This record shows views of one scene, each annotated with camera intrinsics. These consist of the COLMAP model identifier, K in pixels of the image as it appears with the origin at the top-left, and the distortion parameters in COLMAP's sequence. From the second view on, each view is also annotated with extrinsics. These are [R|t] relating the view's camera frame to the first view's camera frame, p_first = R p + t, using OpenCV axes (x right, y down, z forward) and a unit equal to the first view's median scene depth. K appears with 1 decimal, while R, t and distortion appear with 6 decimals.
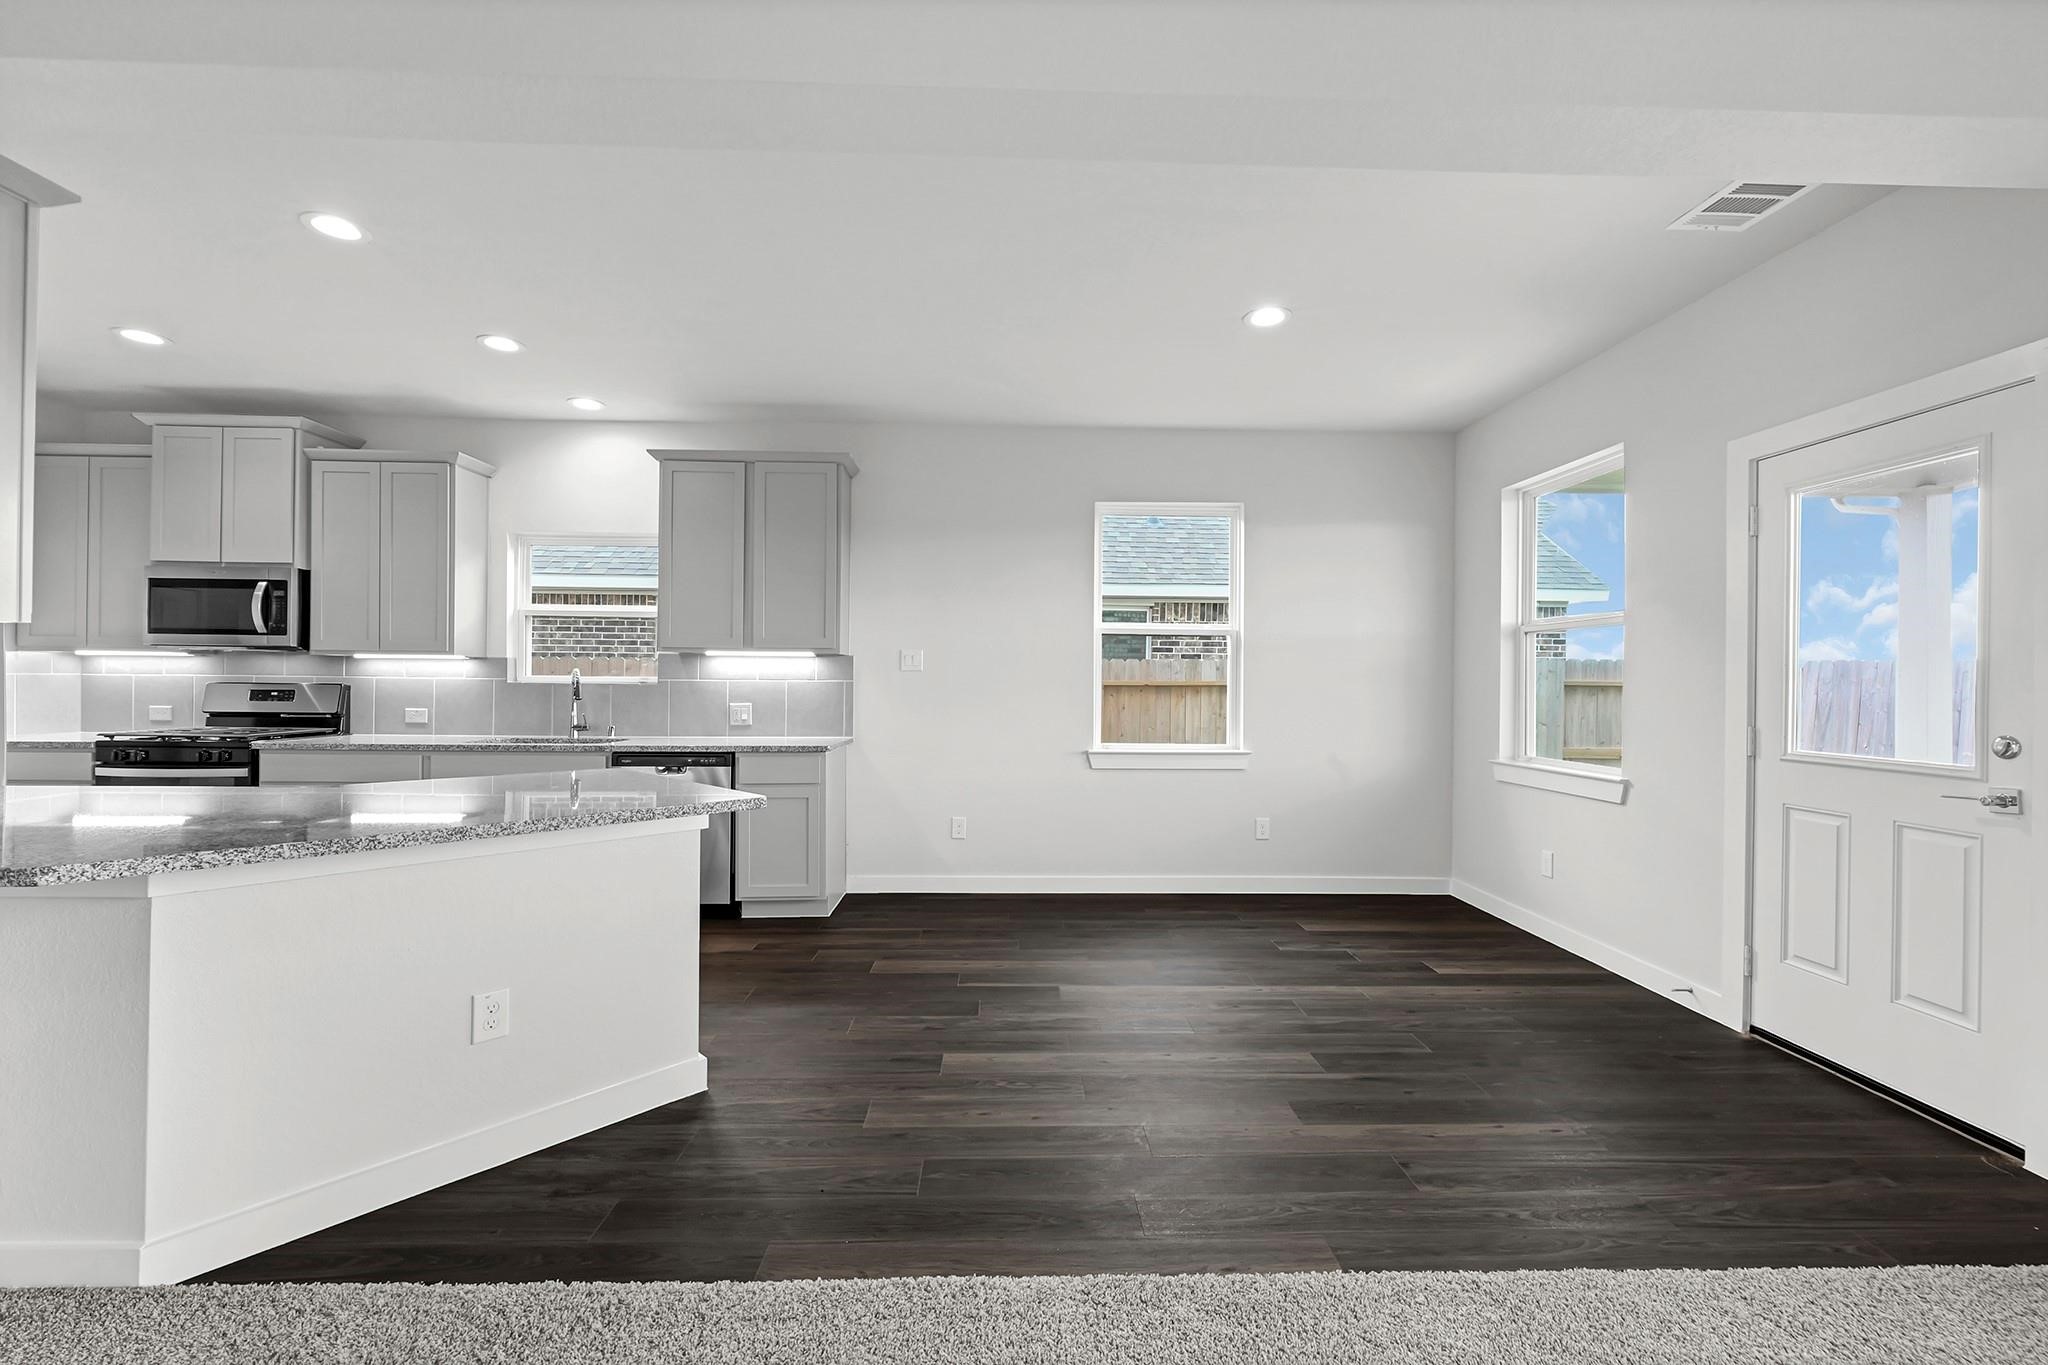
lens RADIAL K [[829.0, 0, 1028.5], [0, 829.0, 678.6], [0, 0, 1]] dist [0.001358, -0.000546]
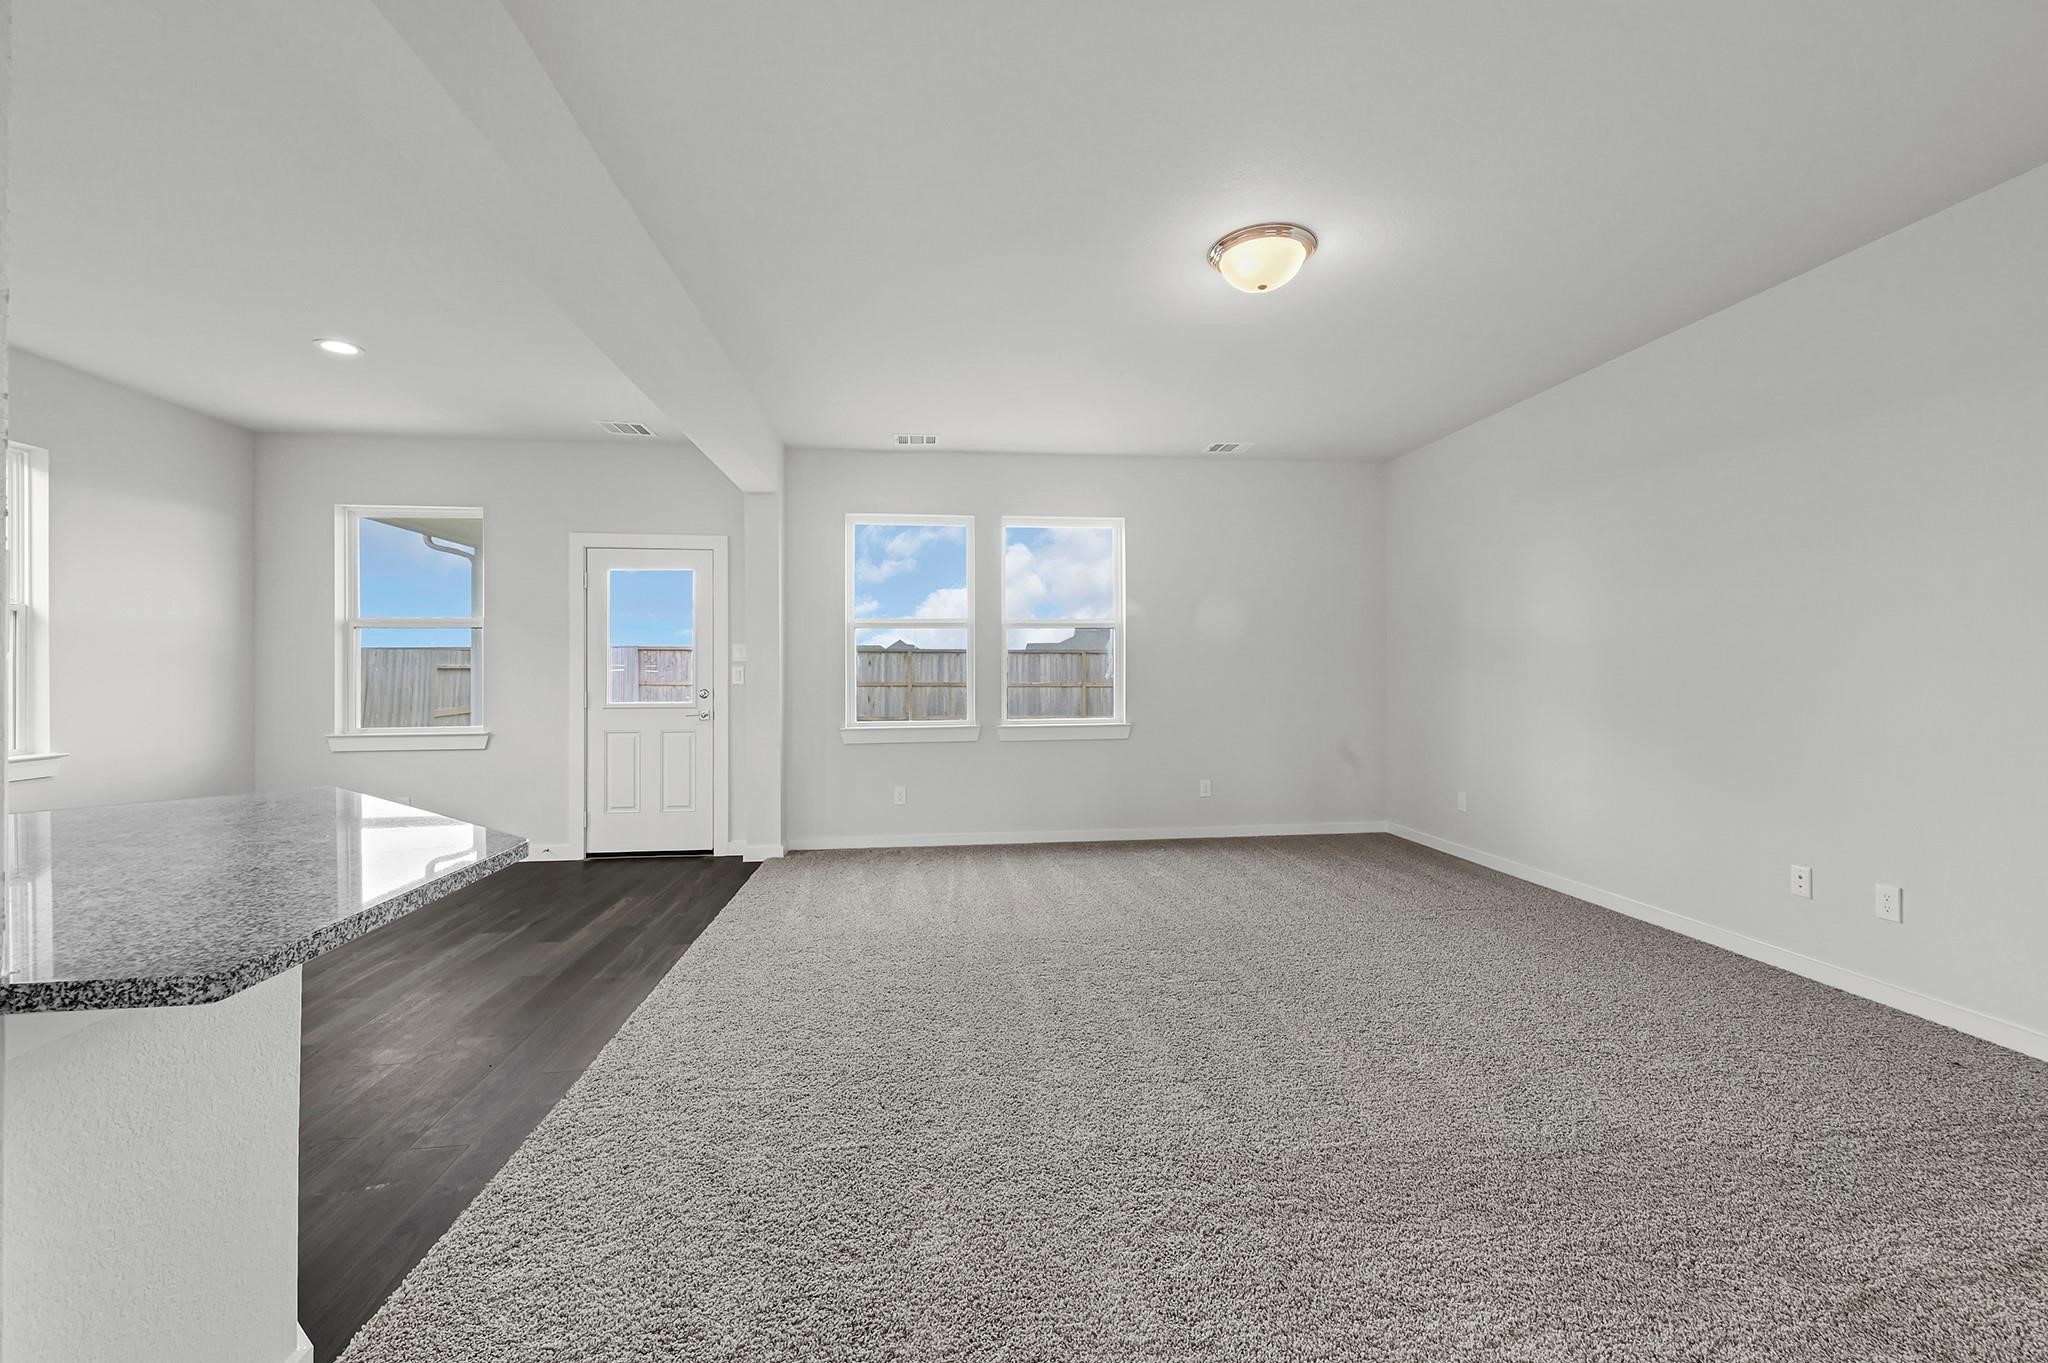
lens RADIAL K [[829.0, 0, 1024.5], [0, 829.0, 671.9], [0, 0, 1]] dist [0.001358, -0.000546]
pose [[-0.070823, -0.015027, 0.997376, -0.677435], [-0.006381, 0.999873, 0.014612, -0.013321], [-0.997468, -0.005329, -0.070910, 0.104395]]
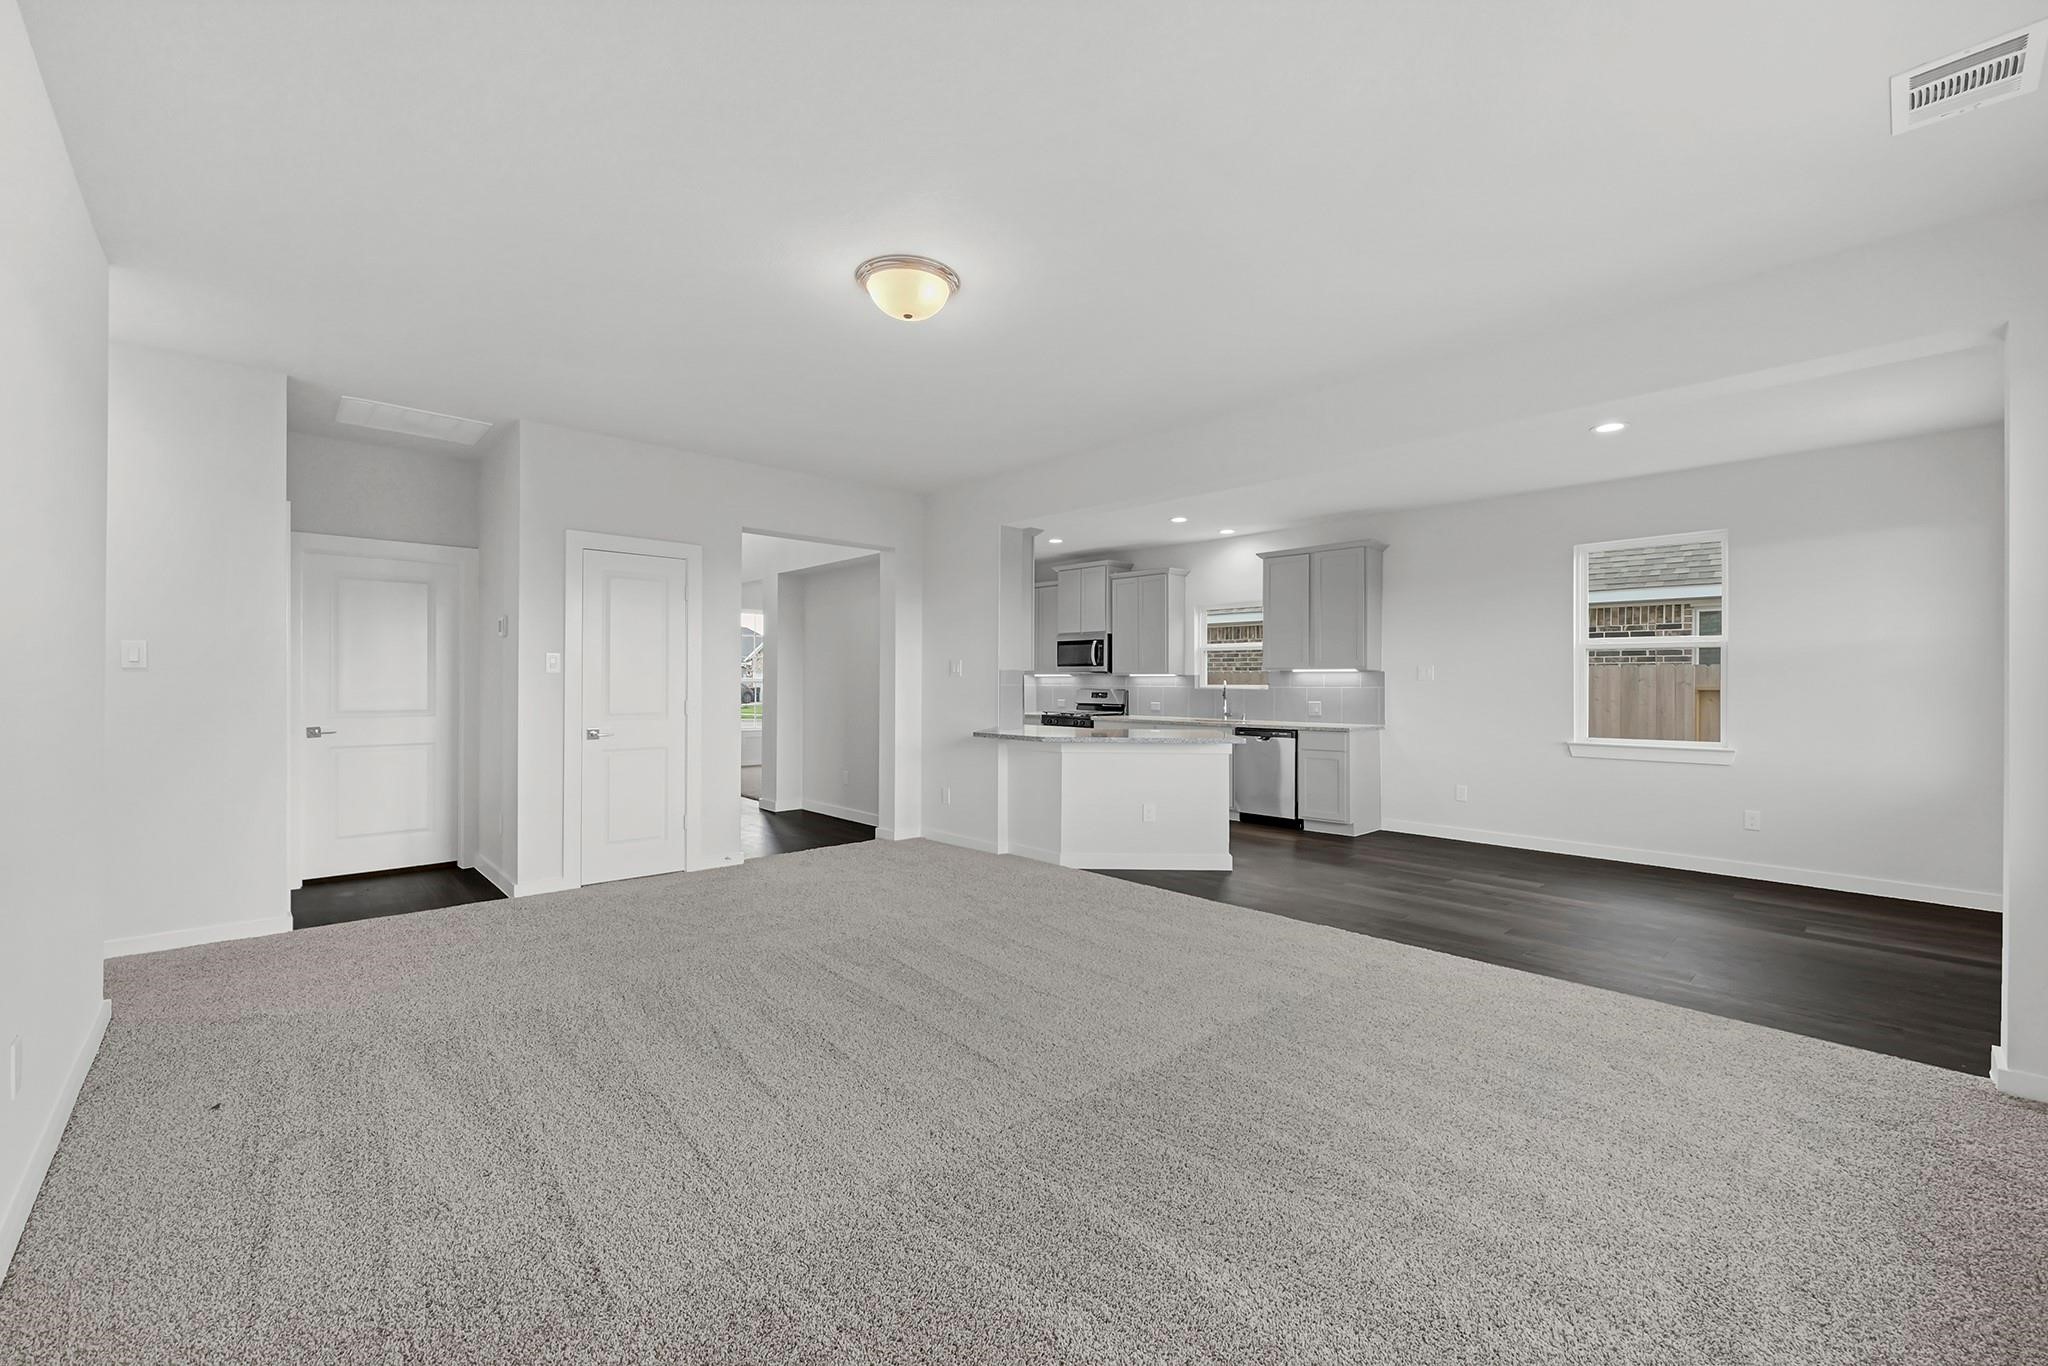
lens RADIAL K [[829.0, 0, 1023.2], [0, 829.0, 681.4], [0, 0, 1]] dist [0.001358, -0.000546]
pose [[0.657917, -0.006798, -0.753060, 0.518820], [0.005234, 0.999976, -0.004455, -0.005307], [0.753072, -0.001011, 0.657937, -0.500489]]
